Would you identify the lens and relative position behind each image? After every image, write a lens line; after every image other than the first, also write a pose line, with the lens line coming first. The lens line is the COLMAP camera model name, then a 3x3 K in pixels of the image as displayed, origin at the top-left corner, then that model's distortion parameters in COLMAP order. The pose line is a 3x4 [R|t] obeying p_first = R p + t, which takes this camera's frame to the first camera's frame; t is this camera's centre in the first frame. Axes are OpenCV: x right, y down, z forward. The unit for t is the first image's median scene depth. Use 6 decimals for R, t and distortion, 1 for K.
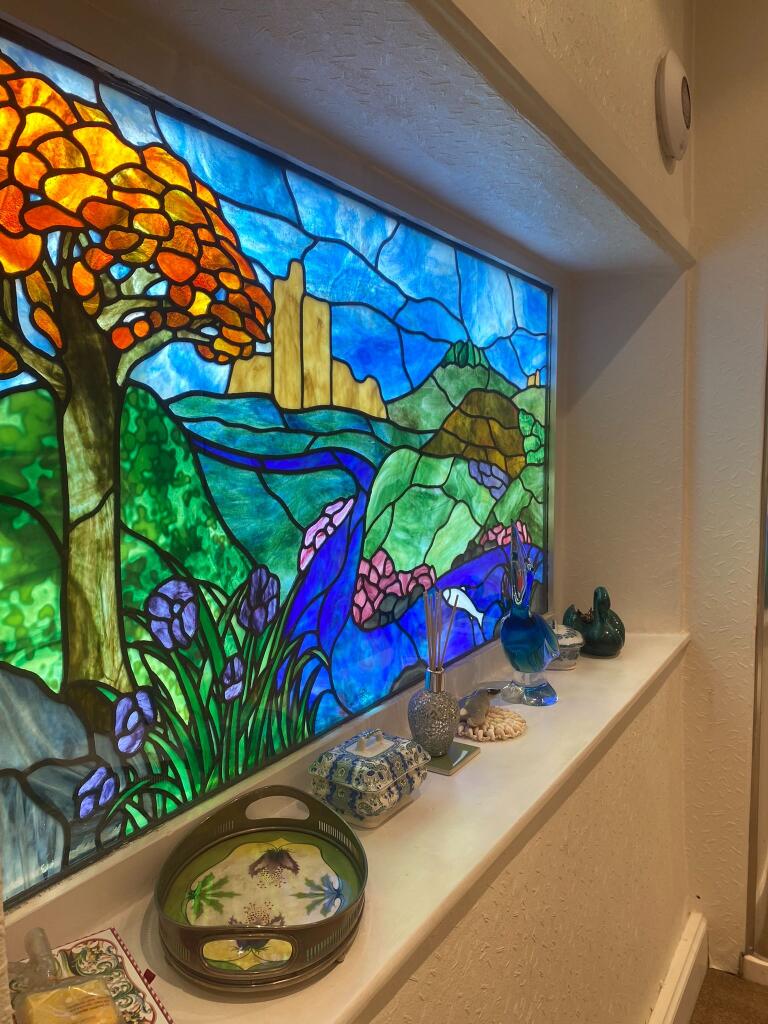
lens RADIAL K [[773.4, 0, 375.7], [0, 773.4, 506.8], [0, 0, 1]] dist [0.049303, -0.021407]
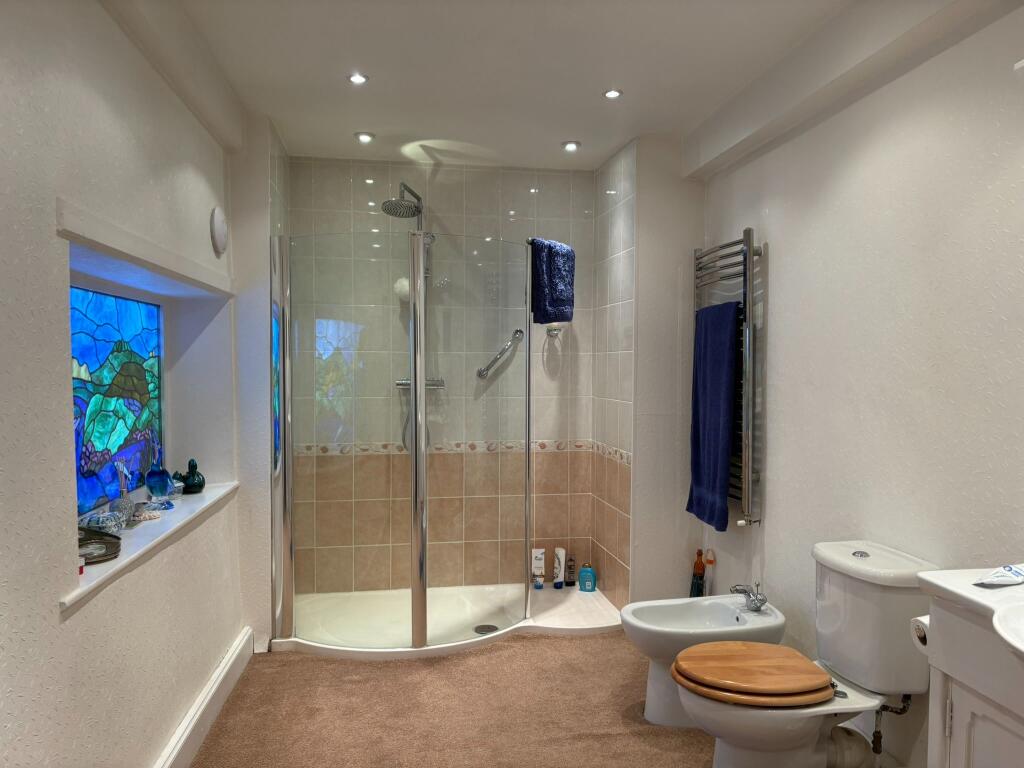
lens RADIAL K [[803.1, 0, 505.4], [0, 803.1, 379.2], [0, 0, 1]] dist [0.031369, -0.016429]
pose [[0.784826, -0.013757, 0.619564, -0.424218], [0.051642, 0.997728, -0.043263, 0.036371], [-0.617561, 0.065949, 0.783753, -1.335699]]
